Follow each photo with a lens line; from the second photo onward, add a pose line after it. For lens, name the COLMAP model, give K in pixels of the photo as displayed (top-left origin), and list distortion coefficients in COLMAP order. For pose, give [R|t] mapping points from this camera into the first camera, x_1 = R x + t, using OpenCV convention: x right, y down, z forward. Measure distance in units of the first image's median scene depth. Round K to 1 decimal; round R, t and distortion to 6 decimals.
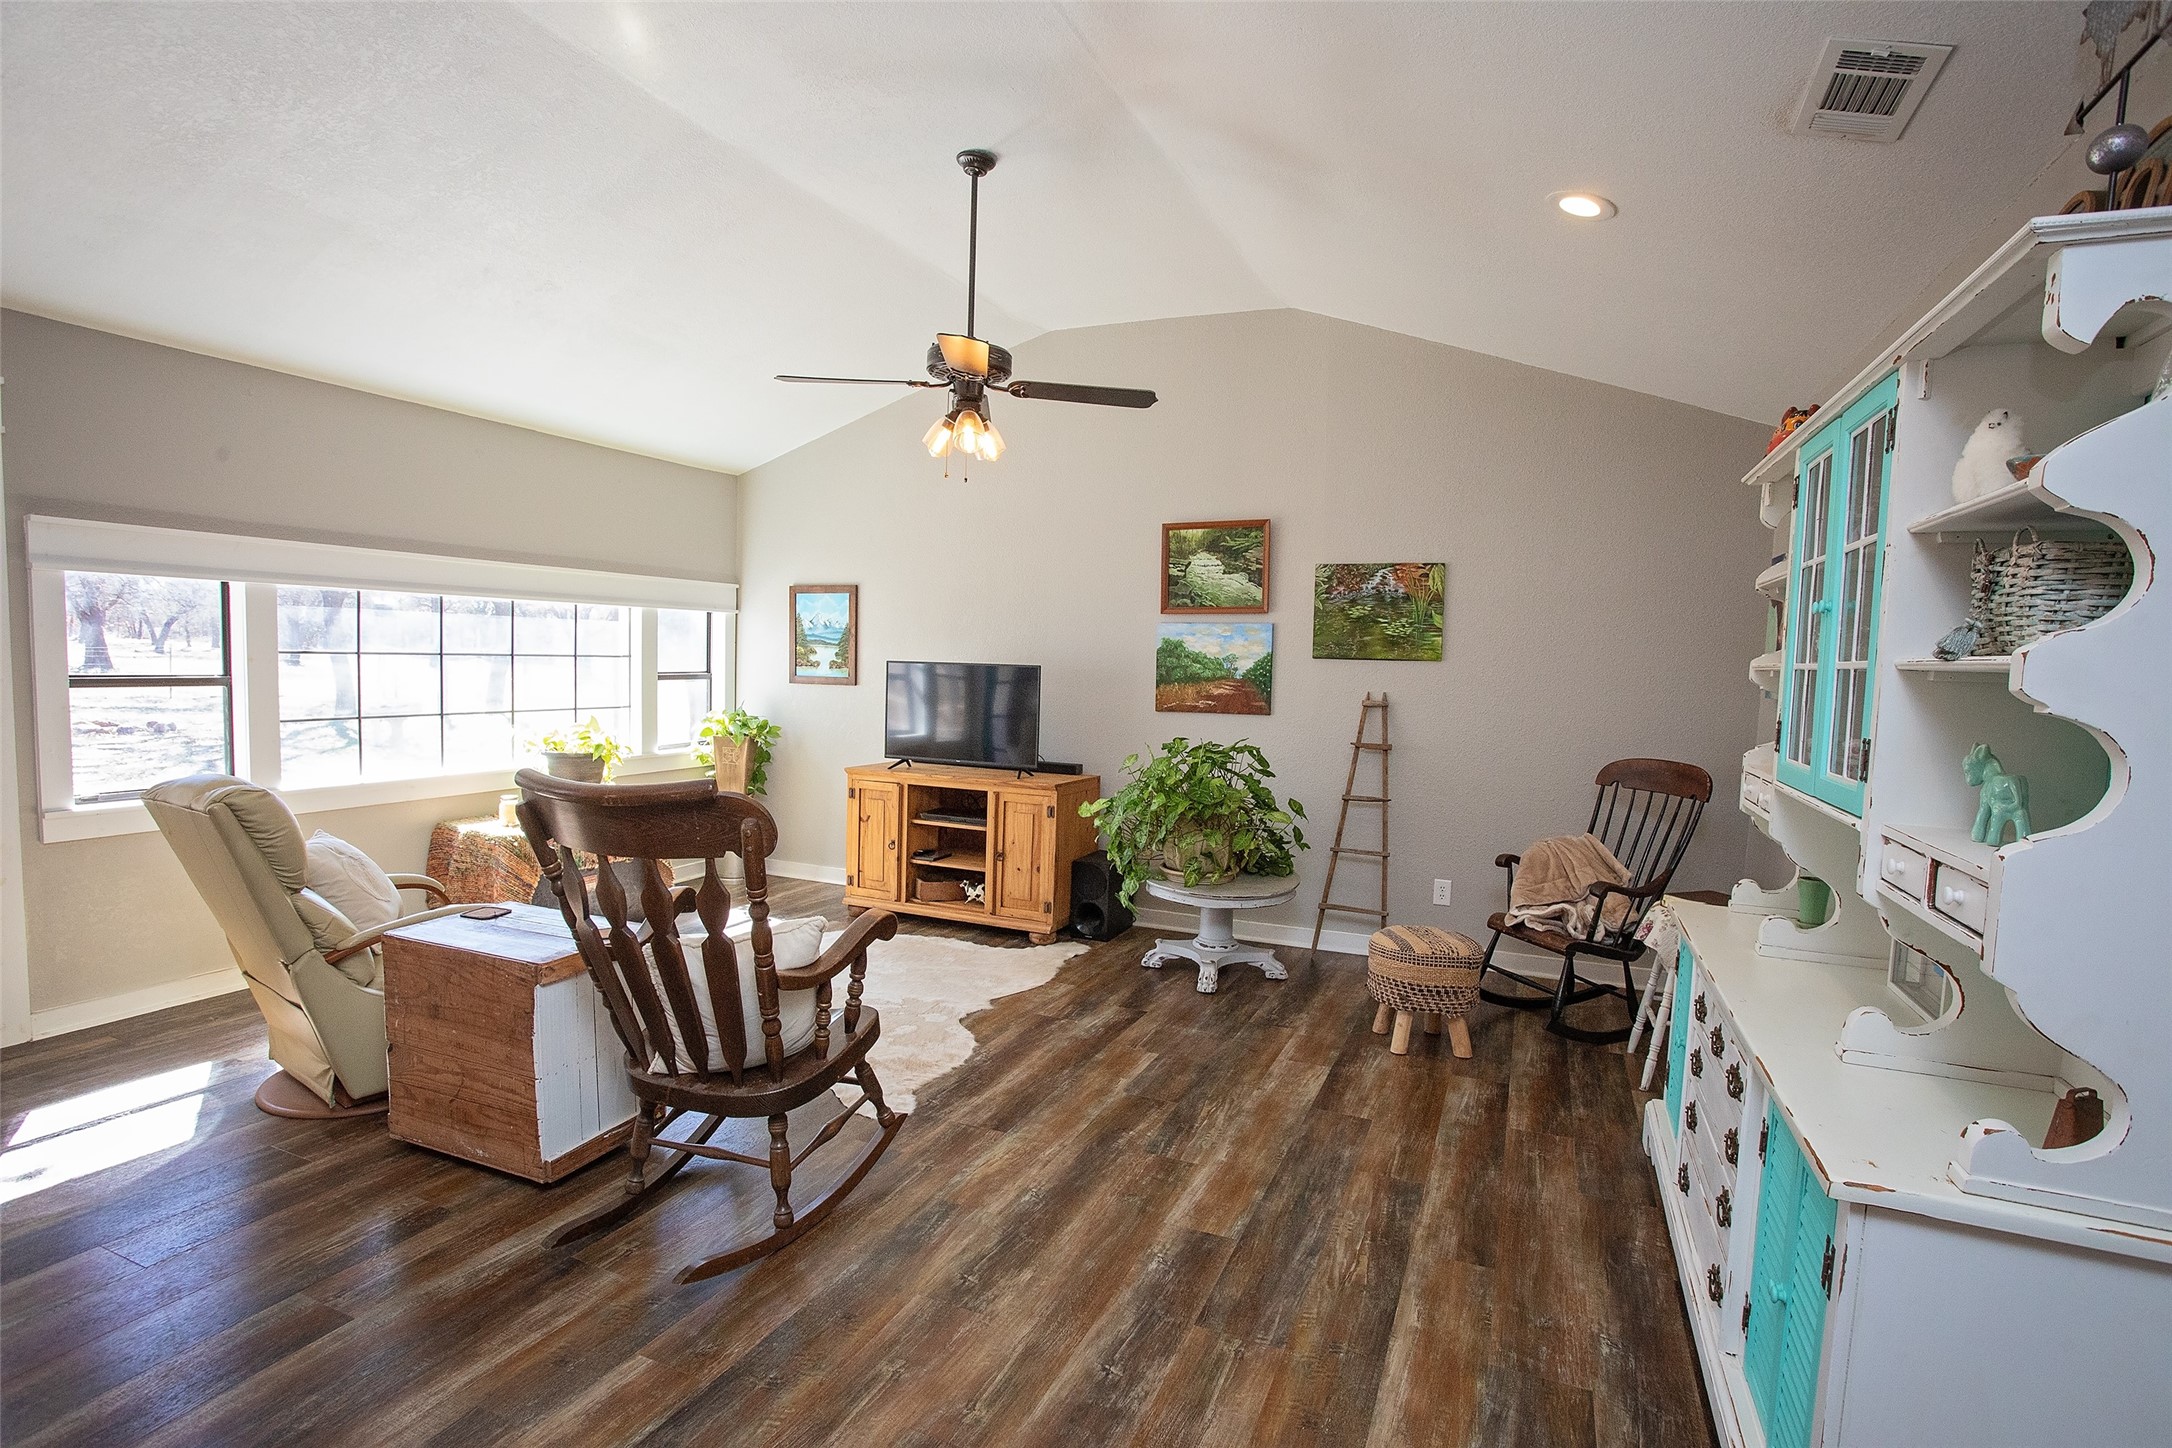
lens RADIAL K [[1040.5, 0, 1084.2], [0, 1040.5, 731.2], [0, 0, 1]] dist [-0.044386, 0.002840]
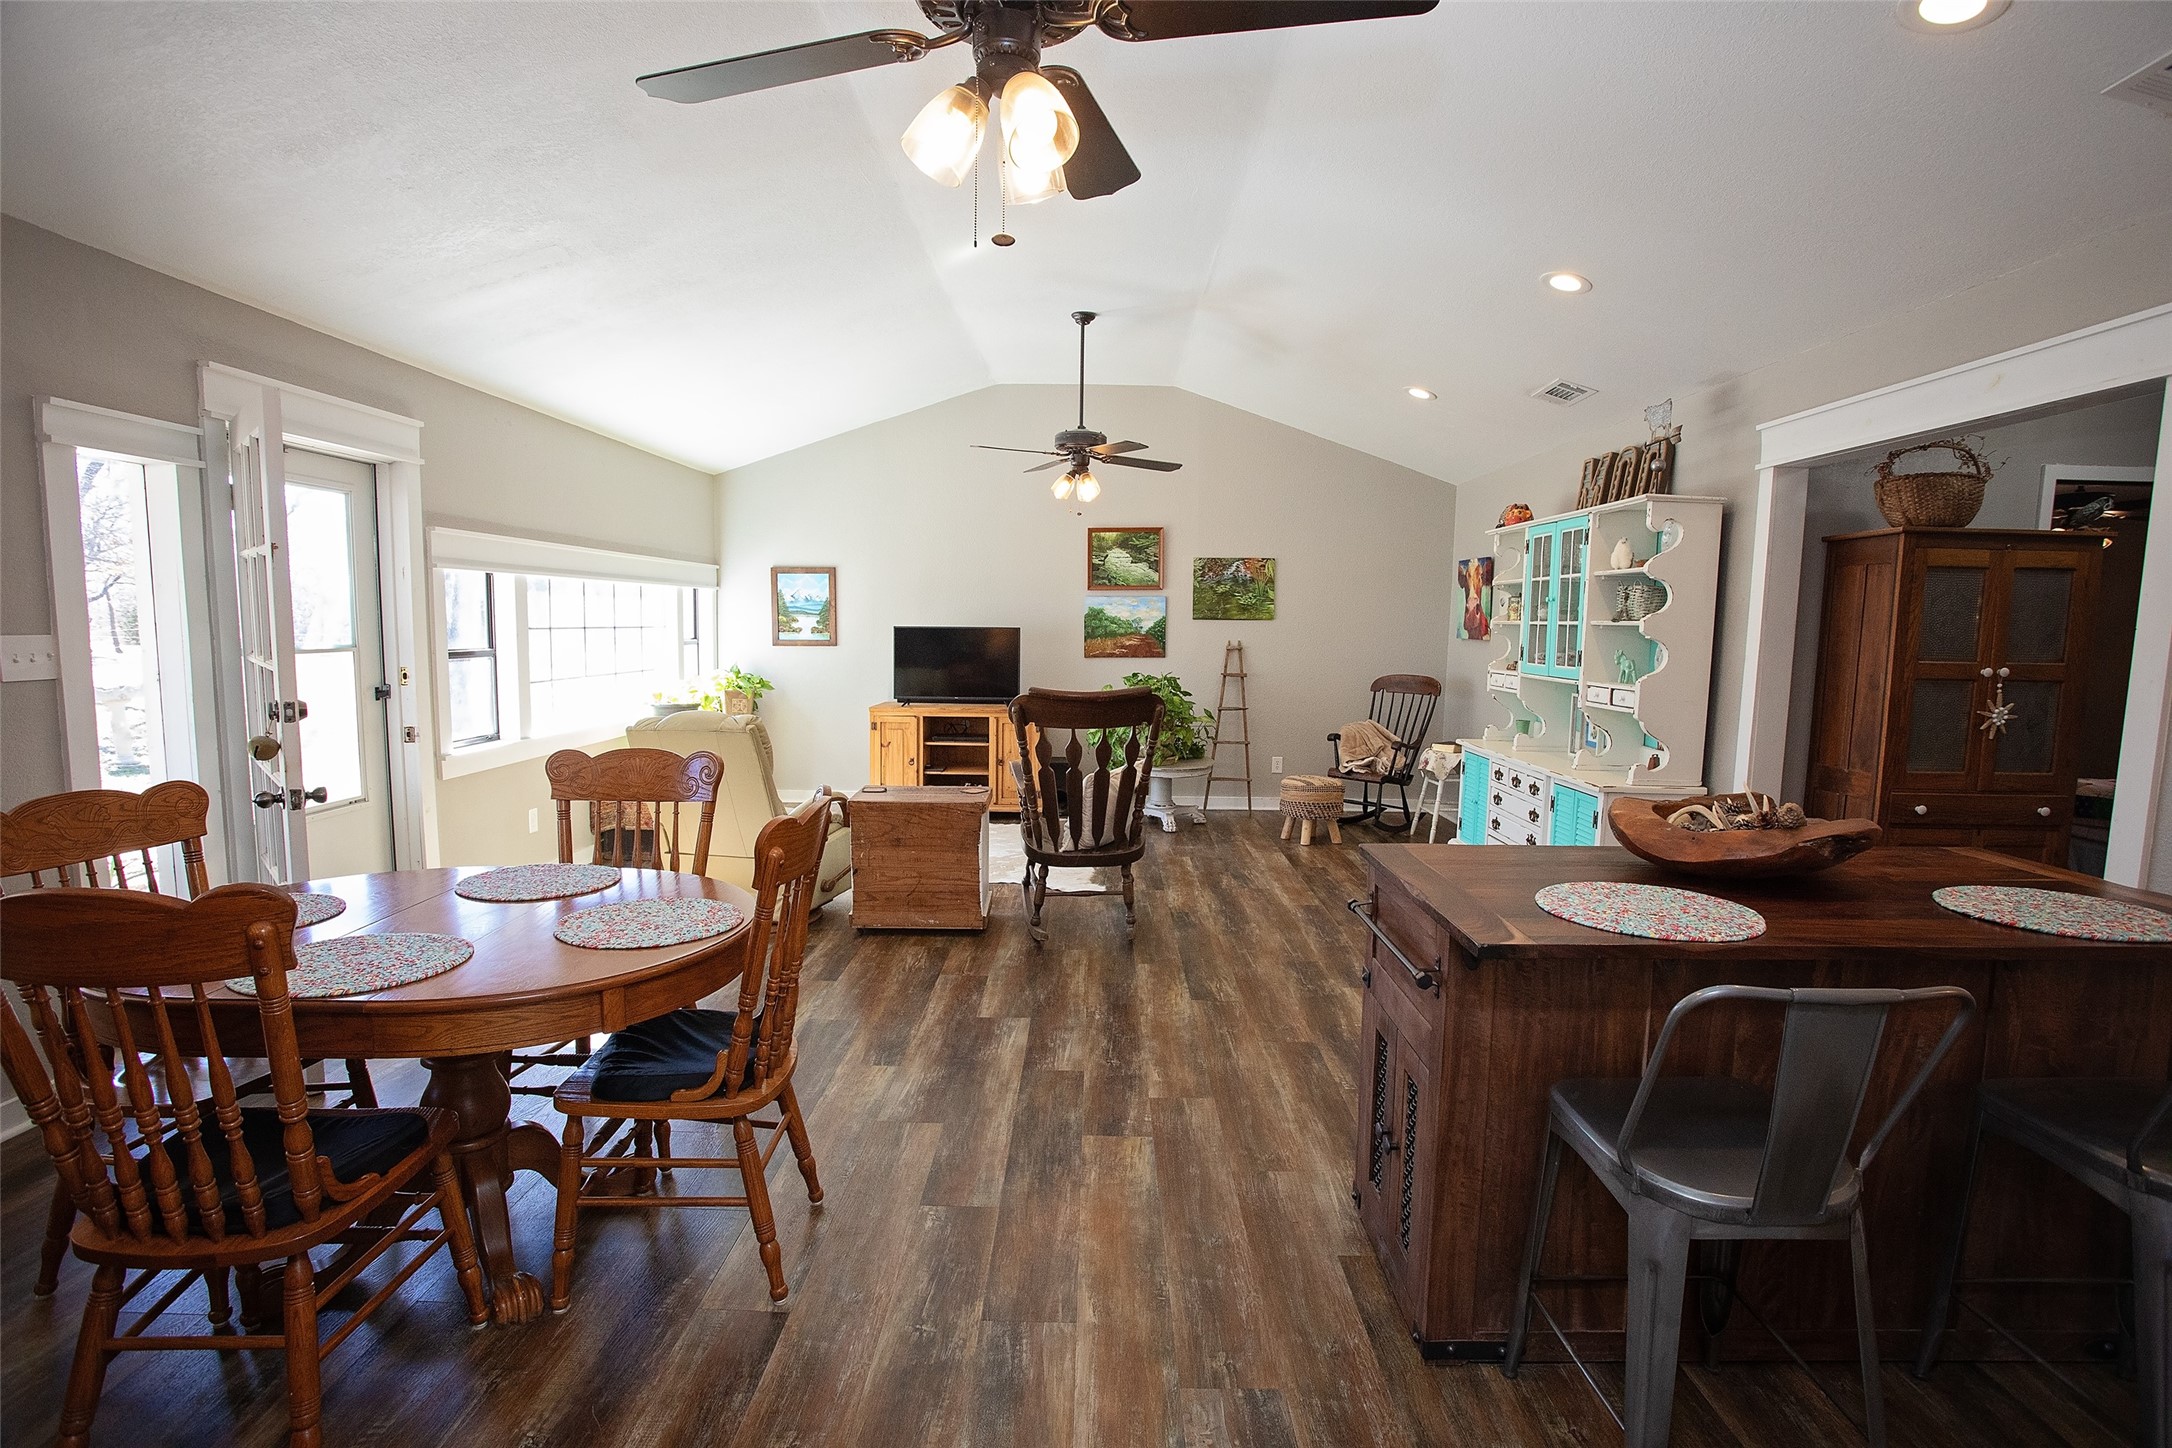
lens RADIAL K [[1040.5, 0, 1092.6], [0, 1040.5, 724.2], [0, 0, 1]] dist [-0.044386, 0.002840]
pose [[0.922047, -0.054927, 0.383160, -0.500929], [0.041247, 0.998187, 0.043836, 0.010113], [-0.384873, -0.024615, 0.922641, -0.350939]]
